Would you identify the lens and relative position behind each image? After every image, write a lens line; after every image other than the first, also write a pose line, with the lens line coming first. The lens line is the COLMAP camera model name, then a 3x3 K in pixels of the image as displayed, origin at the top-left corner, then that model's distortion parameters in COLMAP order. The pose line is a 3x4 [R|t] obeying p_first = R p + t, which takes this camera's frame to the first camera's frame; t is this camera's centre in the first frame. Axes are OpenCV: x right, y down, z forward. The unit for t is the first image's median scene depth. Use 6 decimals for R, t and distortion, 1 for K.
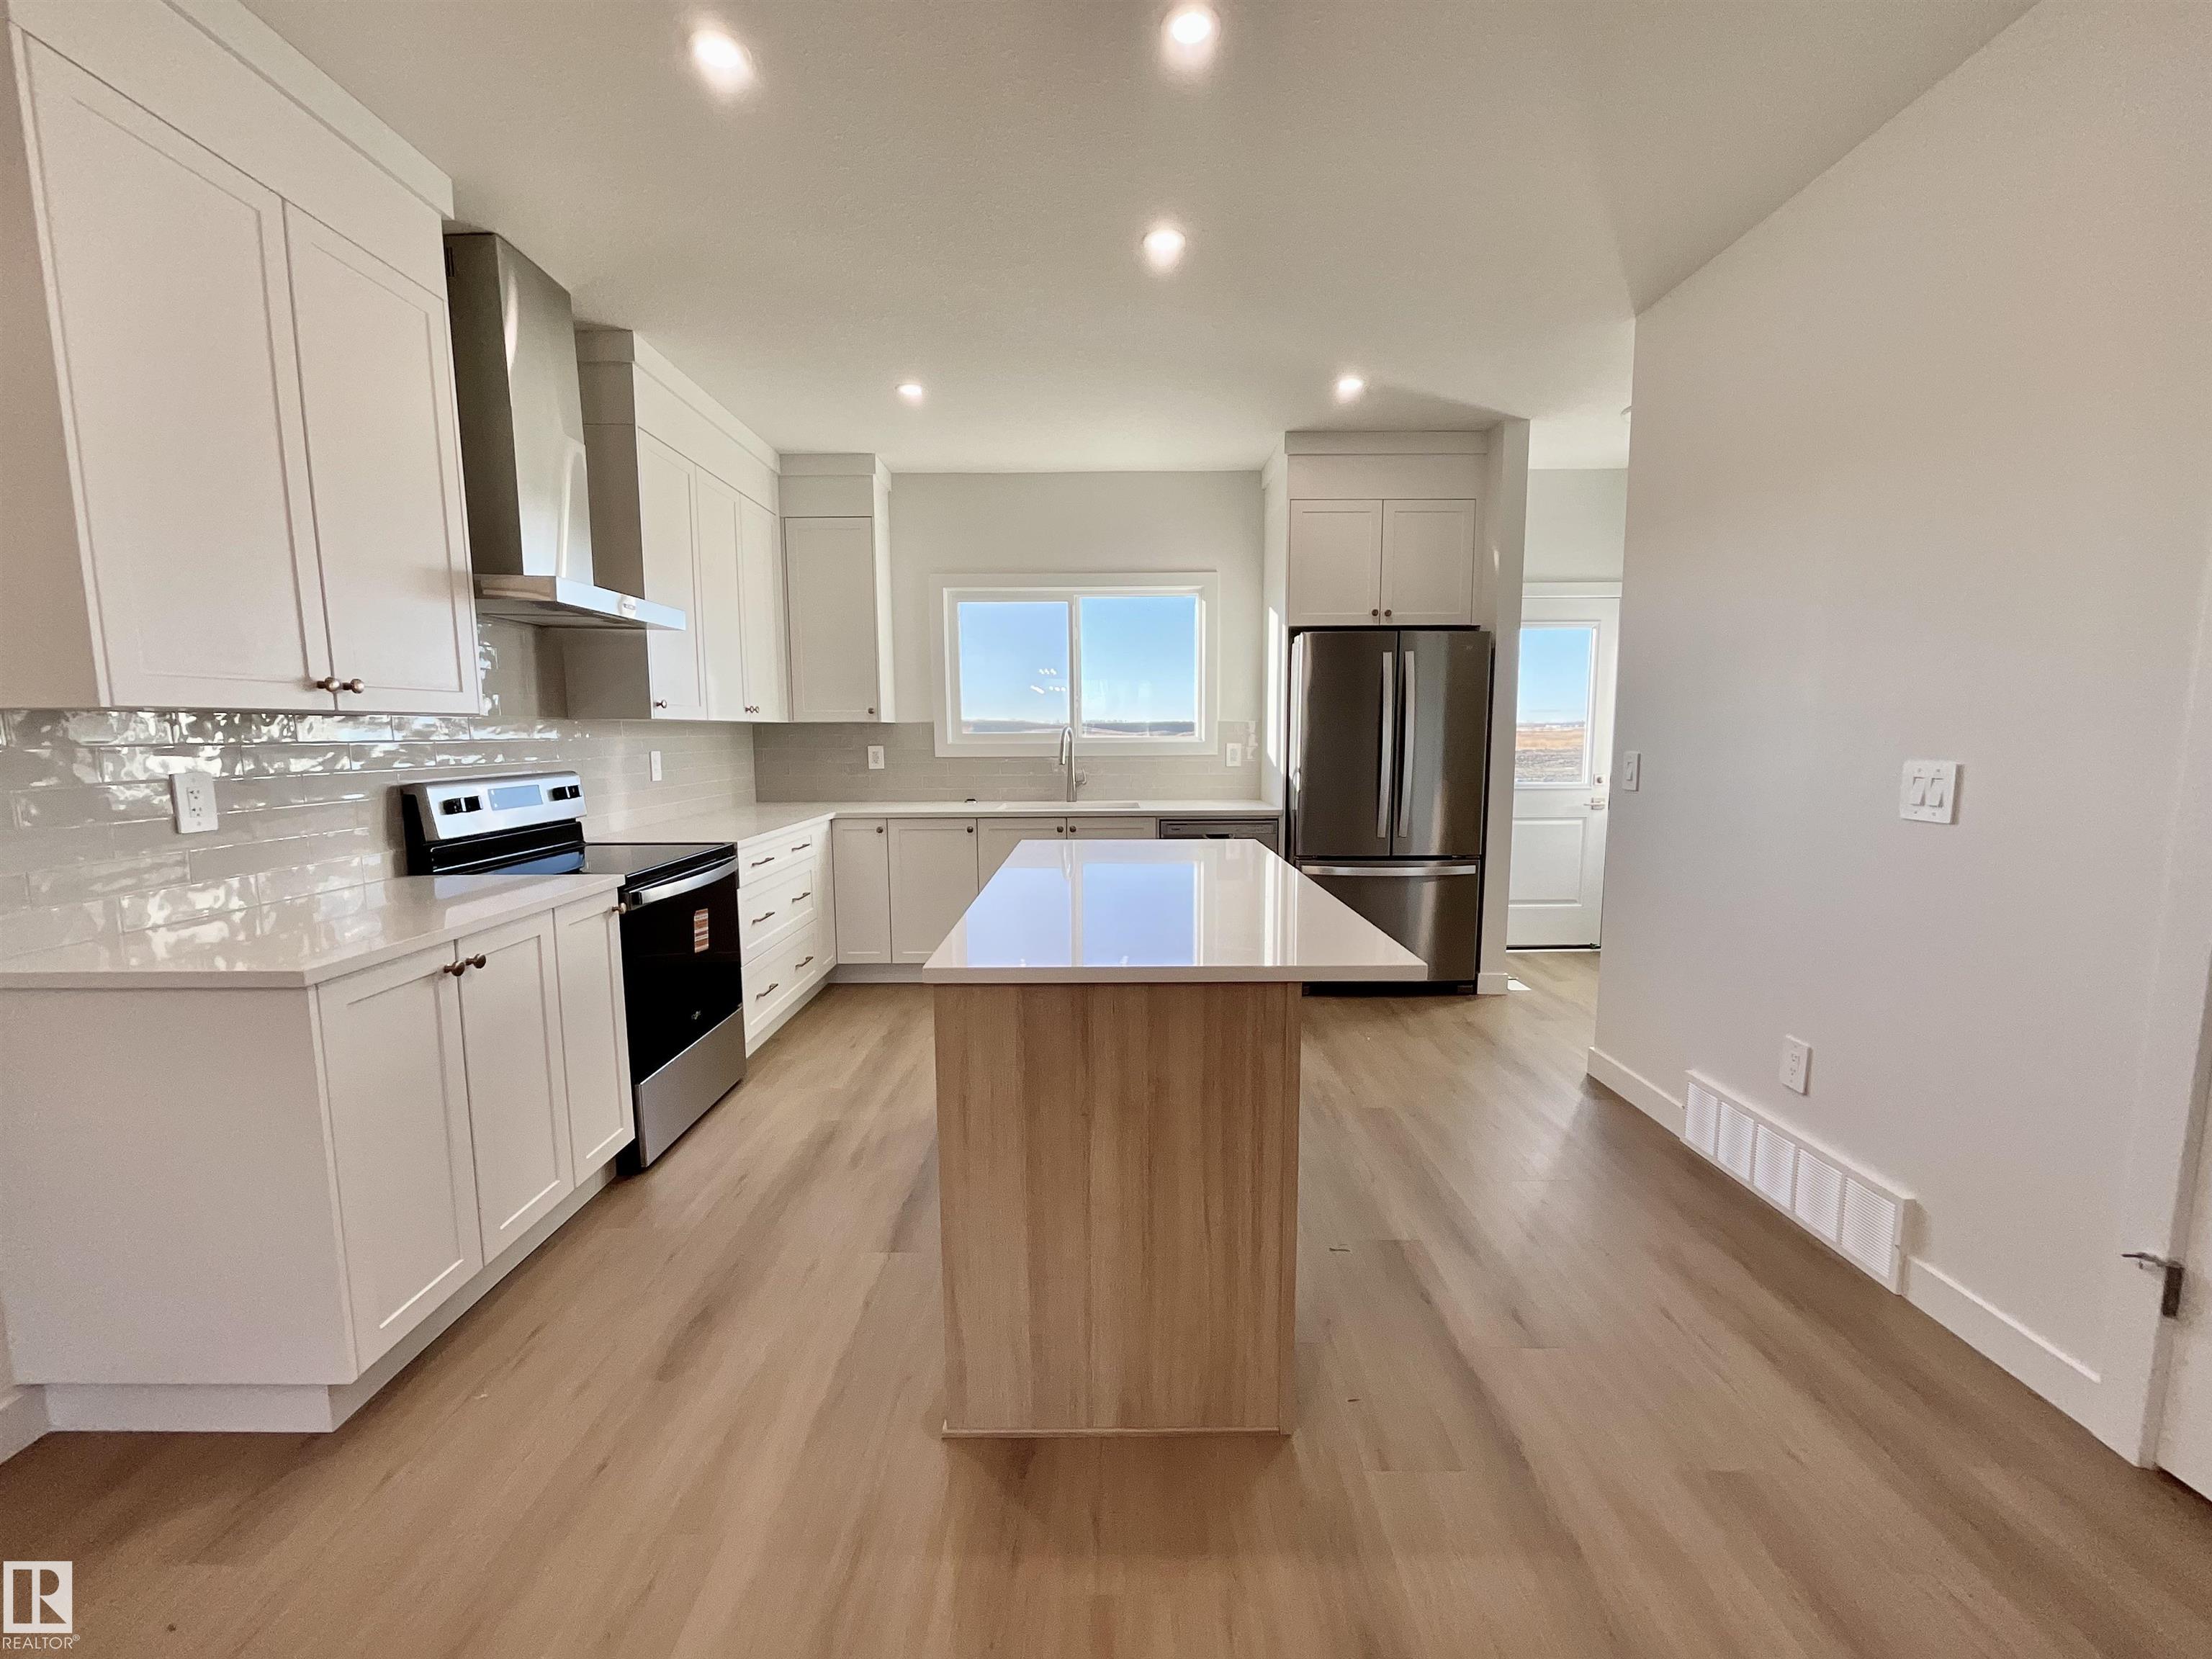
lens RADIAL K [[896.6, 0, 1108.0], [0, 896.6, 833.4], [0, 0, 1]] dist [-0.000777, 0.000030]
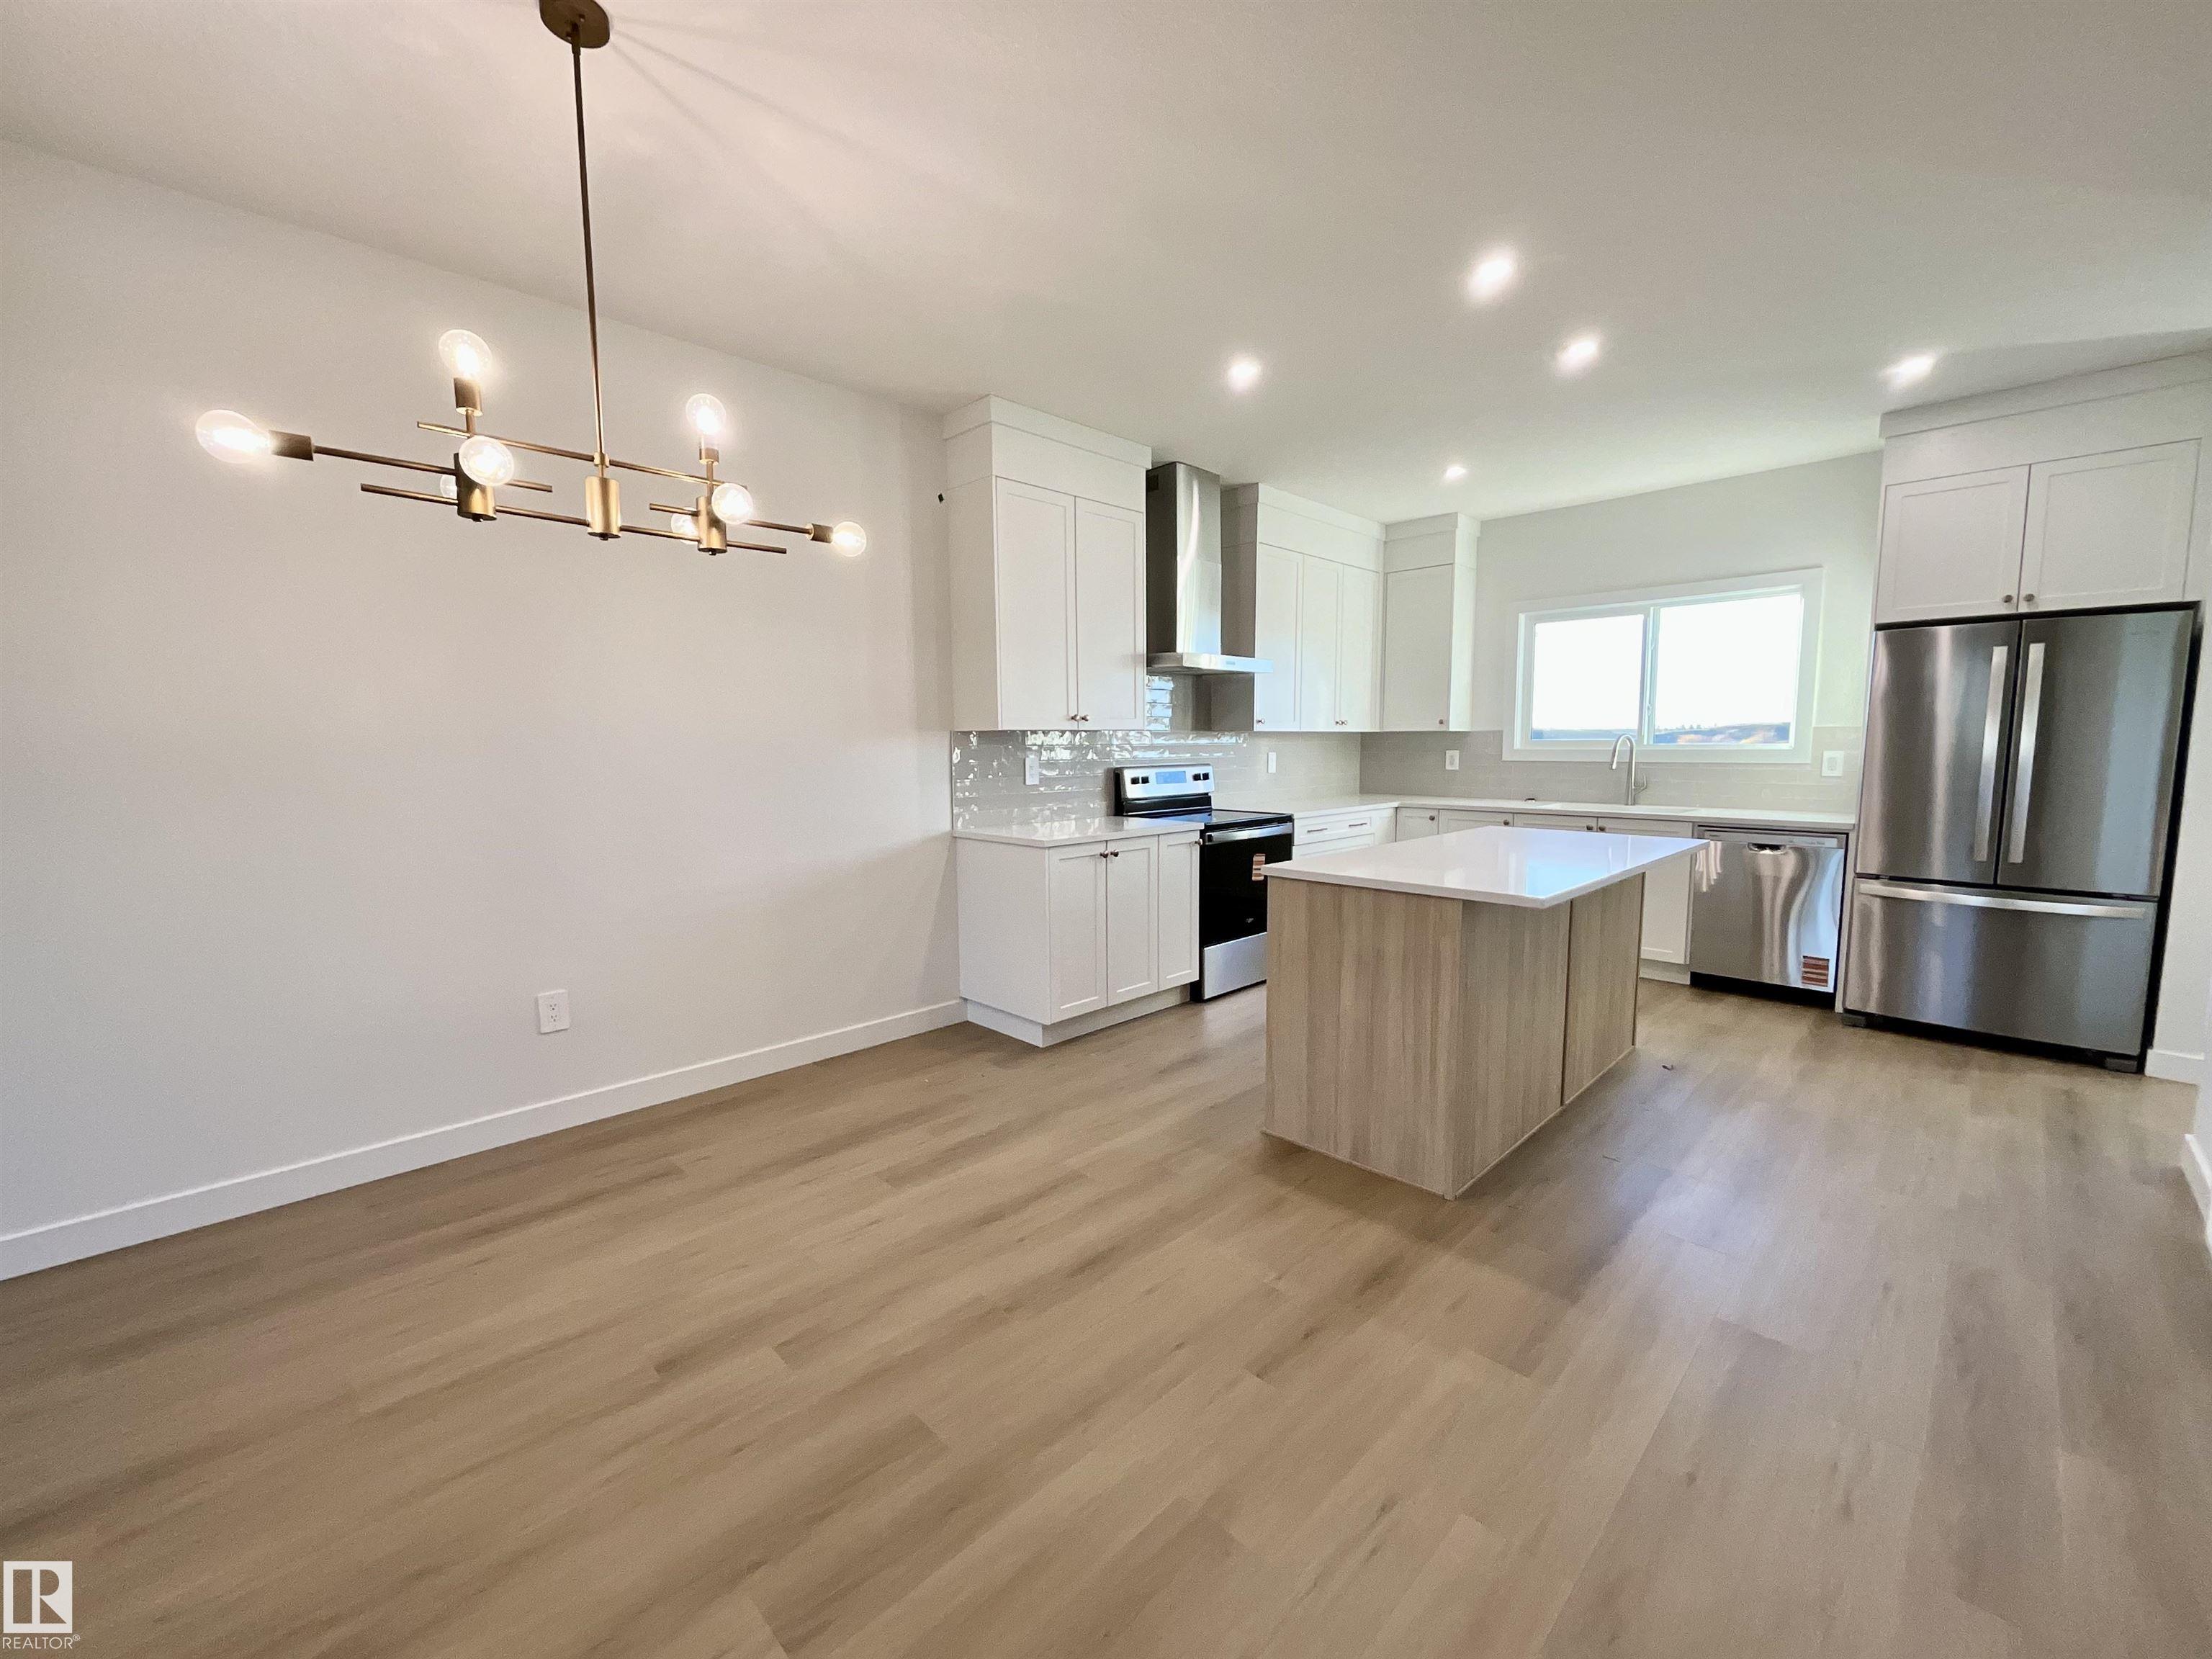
lens RADIAL K [[896.6, 0, 1108.0], [0, 896.6, 833.4], [0, 0, 1]] dist [-0.000777, 0.000030]
pose [[0.702585, 0.072710, -0.707875, 0.439745], [-0.077777, 0.996653, 0.025176, 0.029730], [0.707336, 0.037368, 0.705889, -0.270324]]
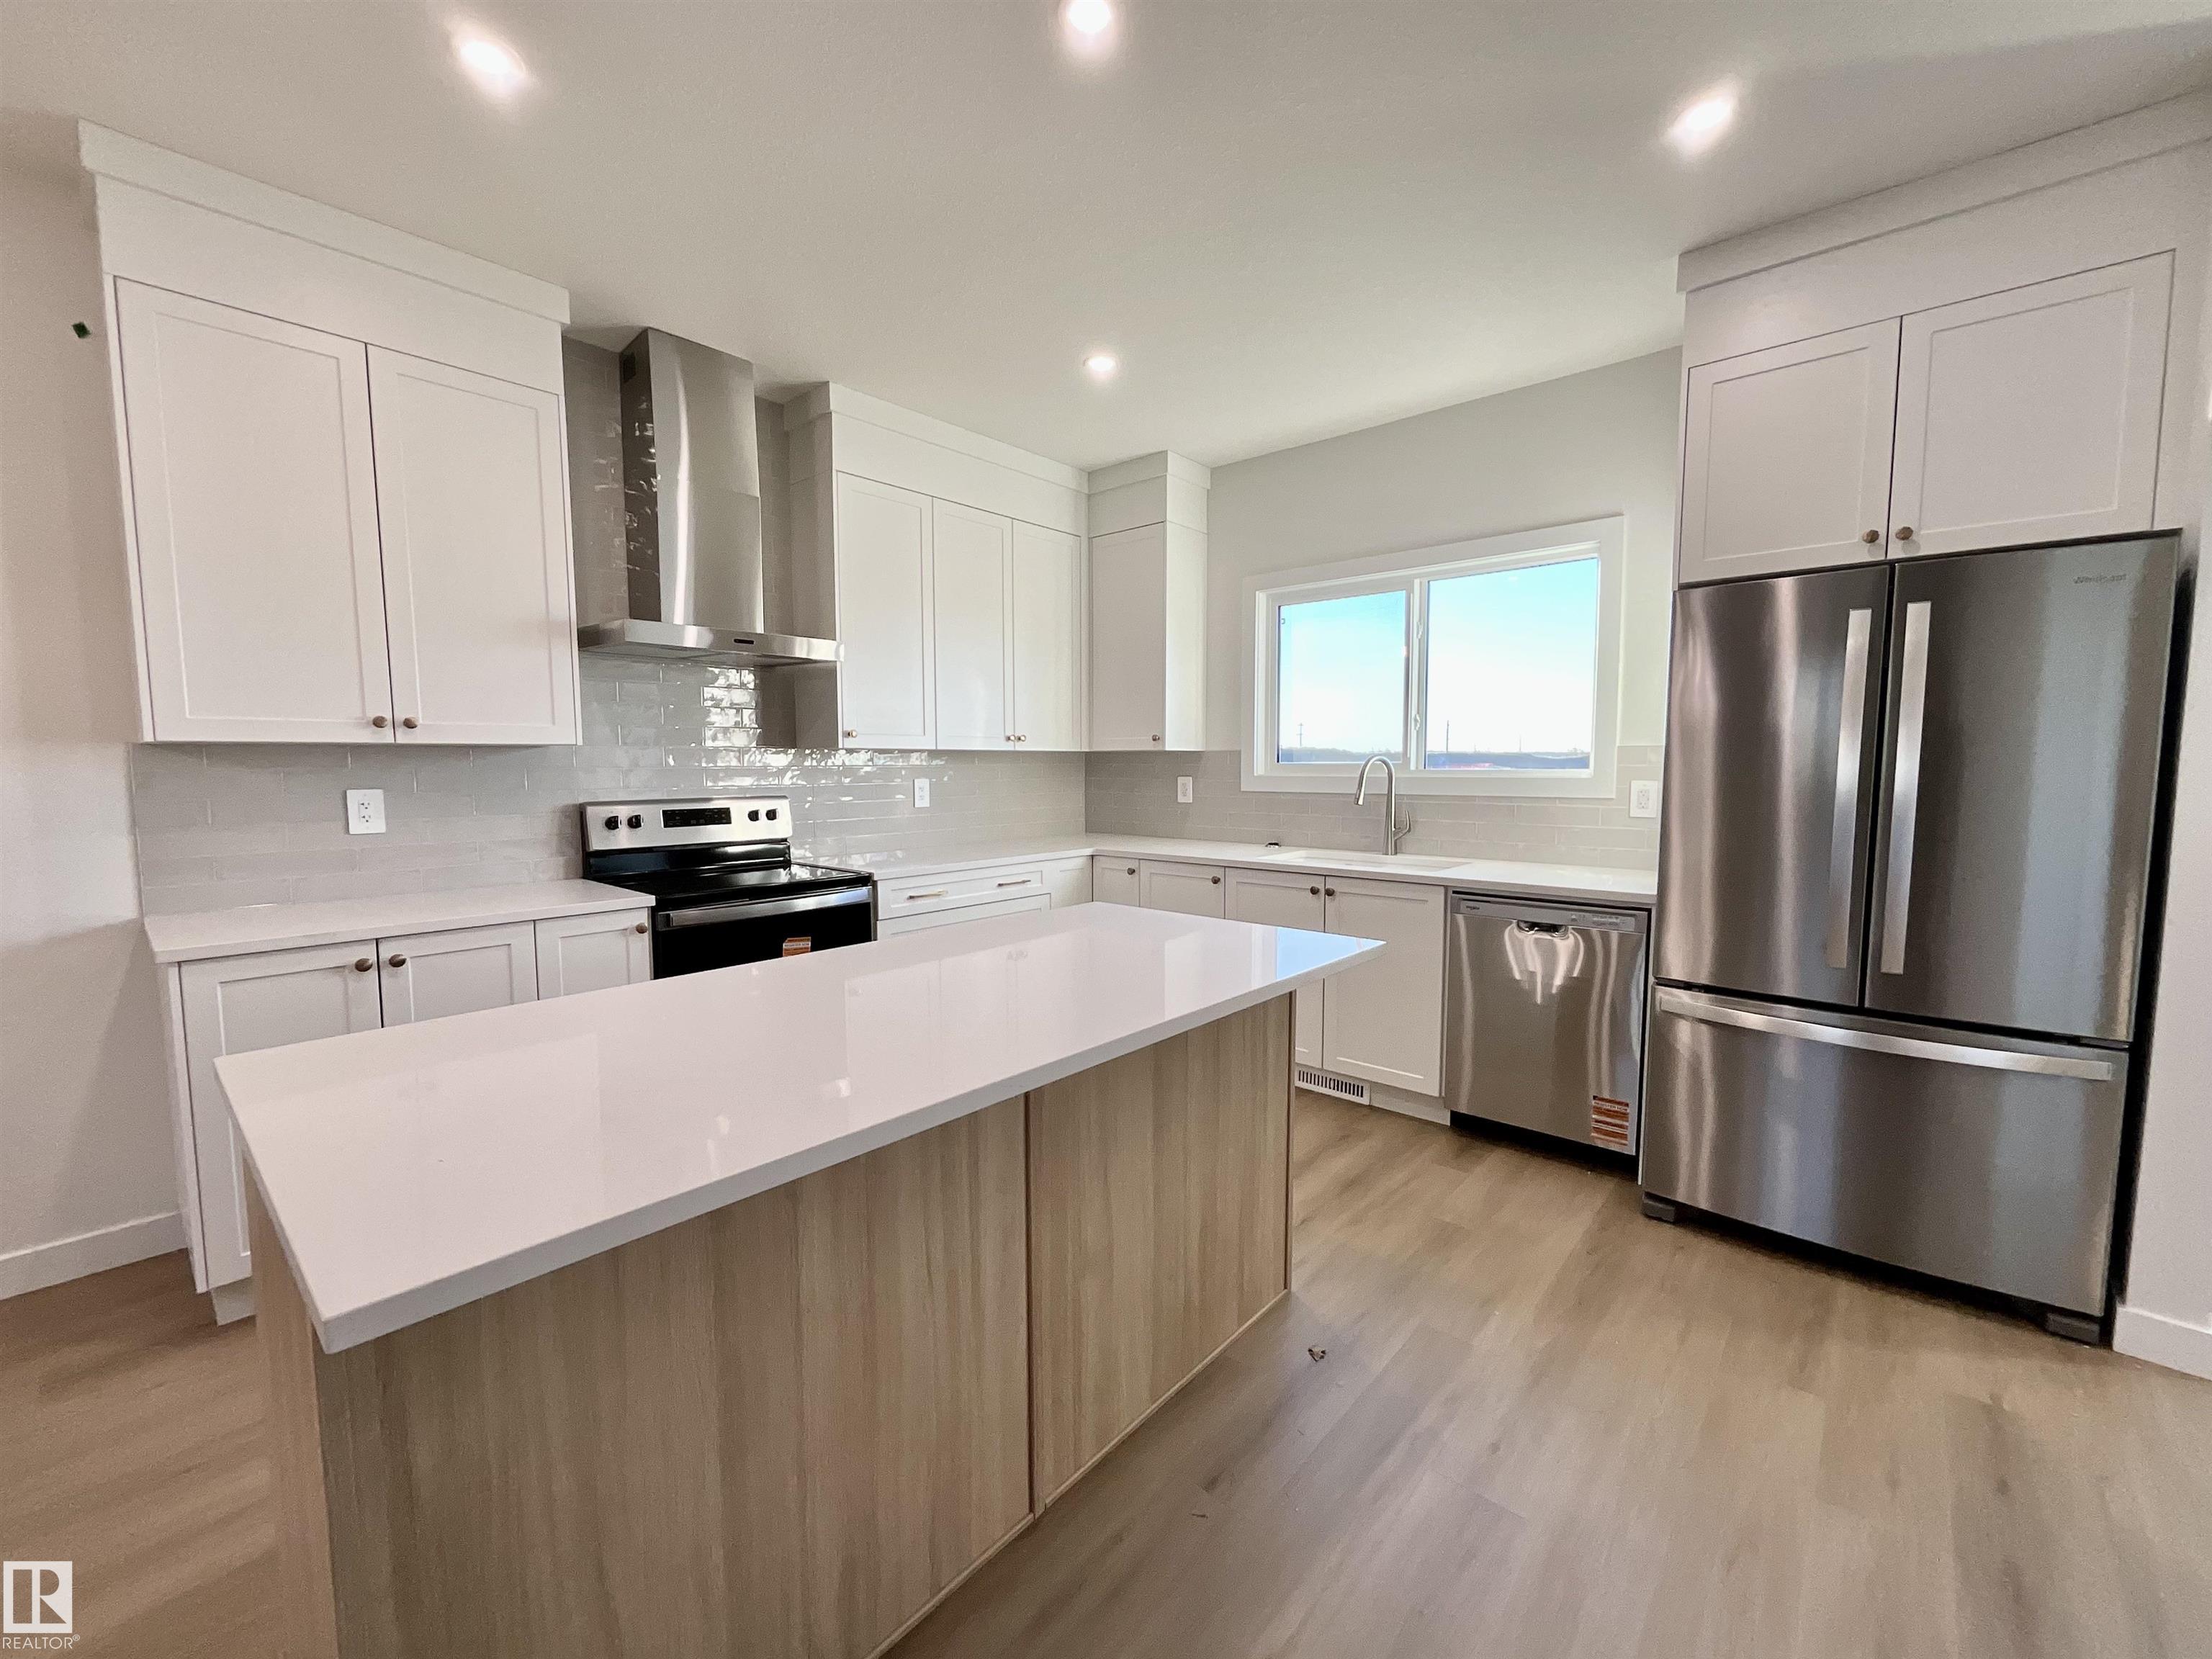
lens RADIAL K [[896.6, 0, 1108.0], [0, 896.6, 833.4], [0, 0, 1]] dist [-0.000777, 0.000030]
pose [[0.750081, 0.056155, -0.658958, 0.442182], [-0.077179, 0.997013, -0.002887, -0.052501], [0.656828, 0.053023, 0.752174, 0.449679]]
